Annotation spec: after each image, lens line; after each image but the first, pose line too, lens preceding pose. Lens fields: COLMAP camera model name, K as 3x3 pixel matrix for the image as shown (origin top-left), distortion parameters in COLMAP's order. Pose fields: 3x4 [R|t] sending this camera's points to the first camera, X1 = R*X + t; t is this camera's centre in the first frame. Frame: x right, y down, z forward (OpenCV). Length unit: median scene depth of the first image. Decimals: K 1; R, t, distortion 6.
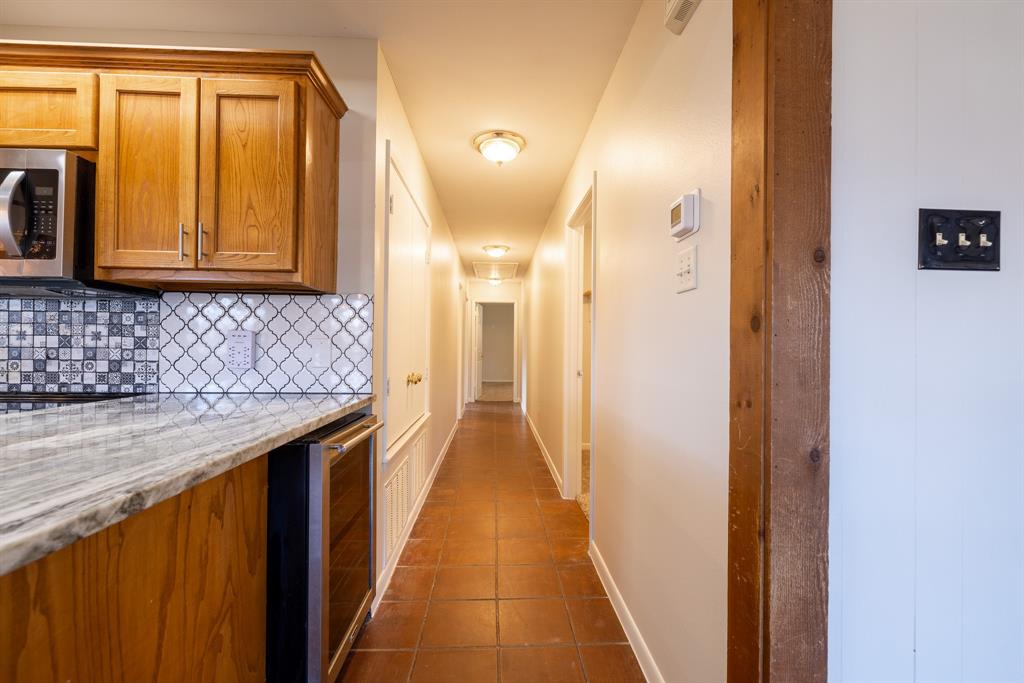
lens RADIAL K [[429.5, 0, 510.8], [0, 429.5, 343.1], [0, 0, 1]] dist [-0.000128, -0.000594]
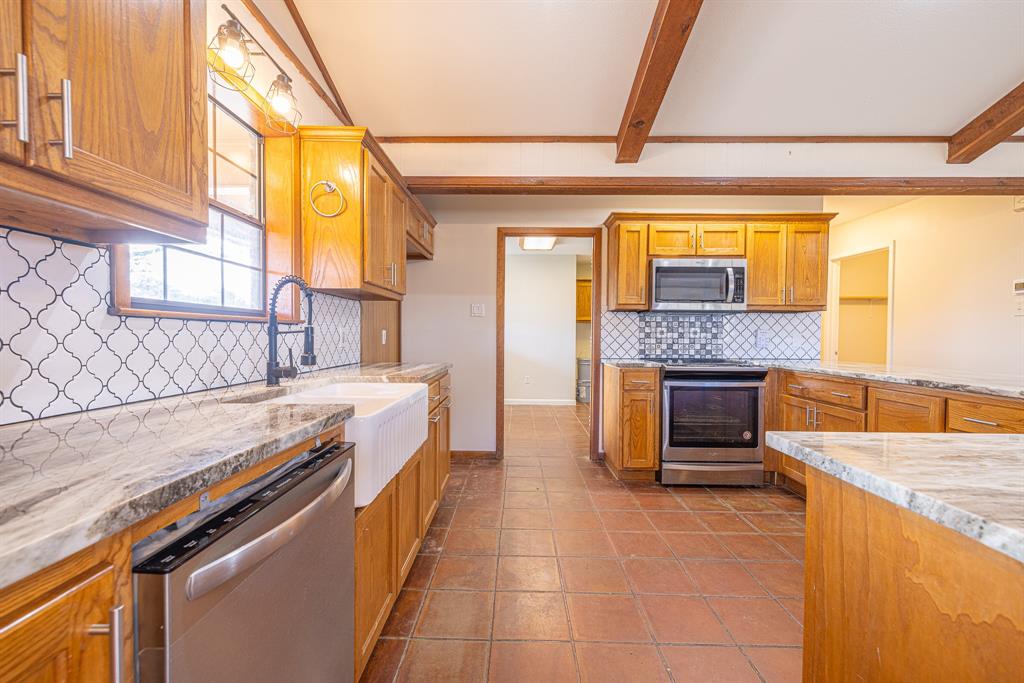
lens RADIAL K [[429.5, 0, 510.8], [0, 429.5, 343.1], [0, 0, 1]] dist [-0.000128, -0.000594]
pose [[0.998453, -0.002456, -0.055544, -1.786803], [0.004025, 0.999595, 0.028163, -0.029468], [0.055453, -0.028343, 0.998059, -1.242227]]
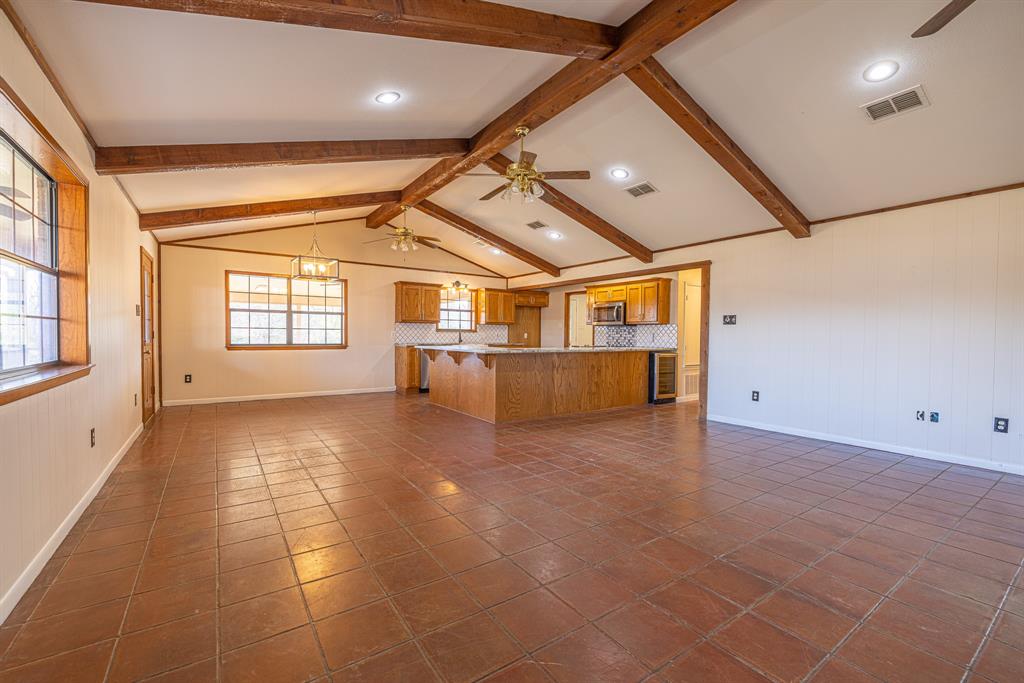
lens RADIAL K [[429.5, 0, 510.8], [0, 429.5, 343.1], [0, 0, 1]] dist [-0.000128, -0.000594]
pose [[0.538482, 0.012102, -0.842550, 2.352346], [0.001444, 0.999882, 0.015285, 0.004727], [0.842636, -0.009448, 0.538401, -2.629610]]
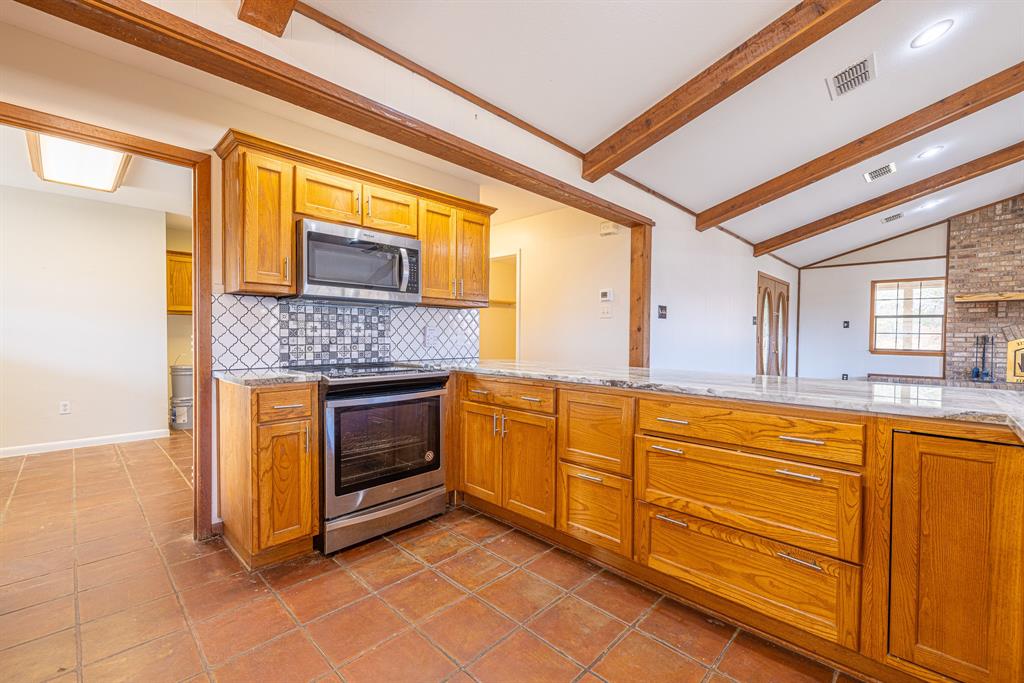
lens RADIAL K [[429.5, 0, 510.8], [0, 429.5, 343.1], [0, 0, 1]] dist [-0.000128, -0.000594]
pose [[0.724173, -0.018316, 0.689375, -1.697881], [-0.006229, 0.999433, 0.033098, -0.023020], [-0.689590, -0.028262, 0.723648, -0.632511]]
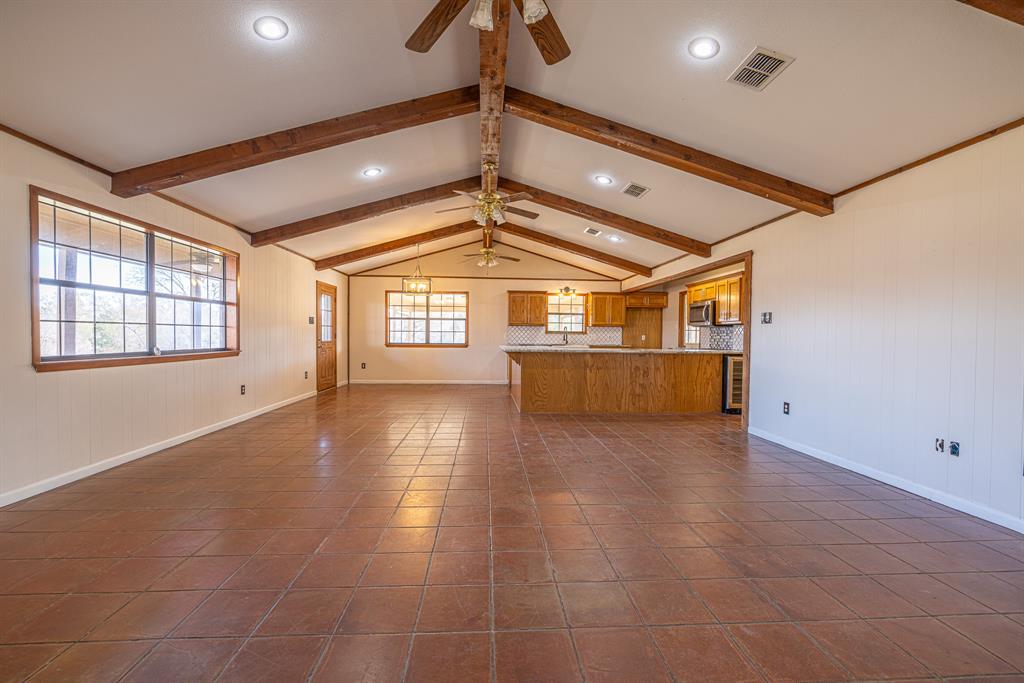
lens RADIAL K [[429.5, 0, 510.8], [0, 429.5, 343.1], [0, 0, 1]] dist [-0.000128, -0.000594]
pose [[0.026160, 0.008557, -0.999621, 3.247731], [-0.003078, 0.999959, 0.008479, 0.024370], [0.999653, 0.002855, 0.026185, -1.233895]]
